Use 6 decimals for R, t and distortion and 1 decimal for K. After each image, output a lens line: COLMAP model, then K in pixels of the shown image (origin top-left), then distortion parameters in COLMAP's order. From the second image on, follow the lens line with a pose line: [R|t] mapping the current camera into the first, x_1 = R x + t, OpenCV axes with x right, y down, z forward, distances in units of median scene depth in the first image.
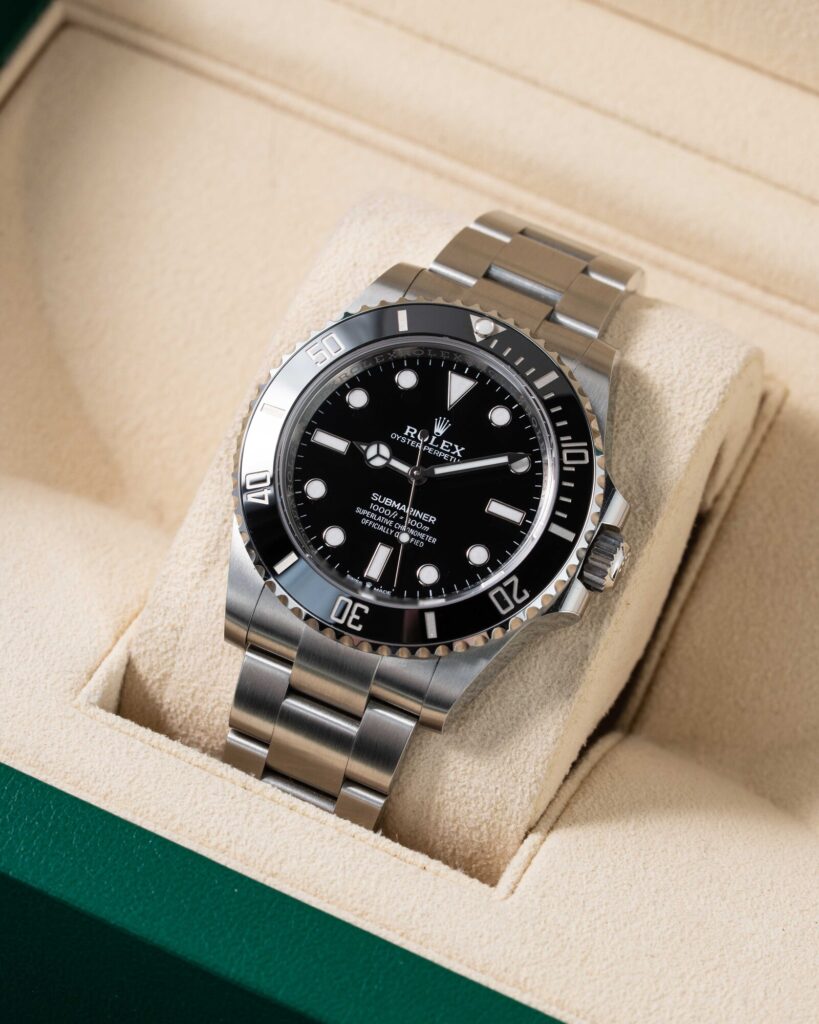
lens RADIAL K [[5143.4, 0, 408.0], [0, 5143.4, 510.9], [0, 0, 1]] dist [-0.322047, 0.000000]
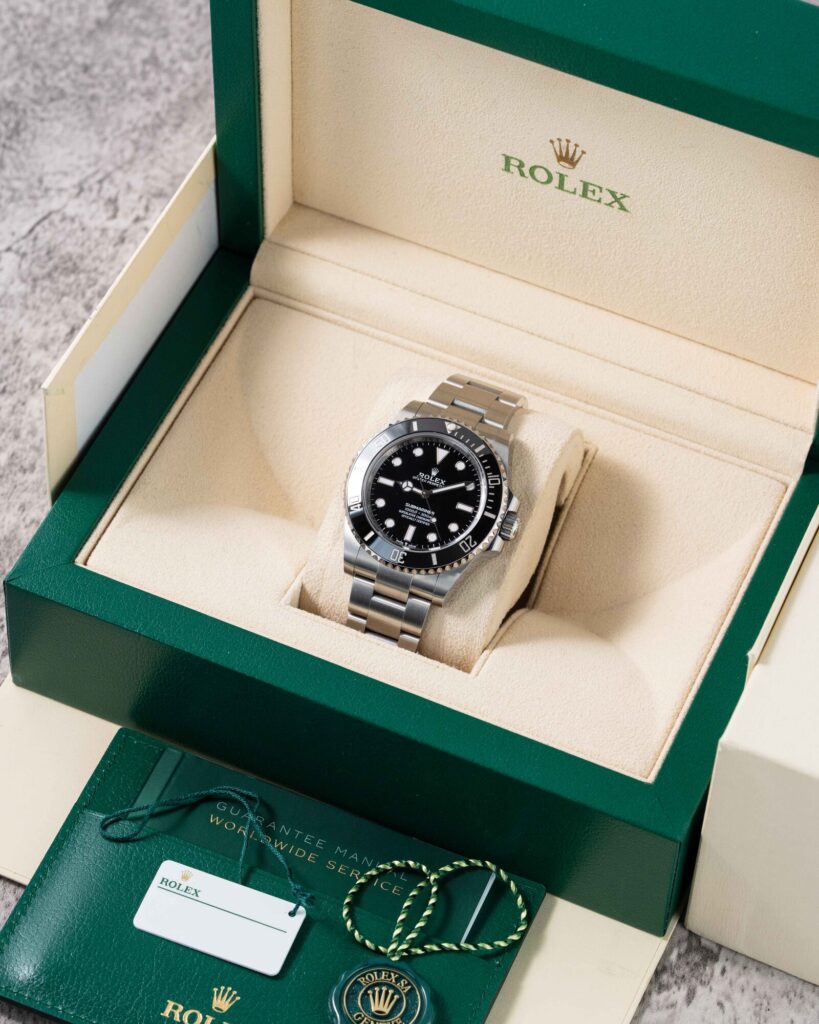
lens RADIAL K [[5143.4, 0, 410.1], [0, 5143.4, 512.3], [0, 0, 1]] dist [-0.322047, 0.000000]
pose [[0.997961, -0.058025, -0.026584, 0.053920], [0.057343, 0.998022, -0.025750, 0.057920], [0.028025, 0.024173, 0.999315, -1.236167]]
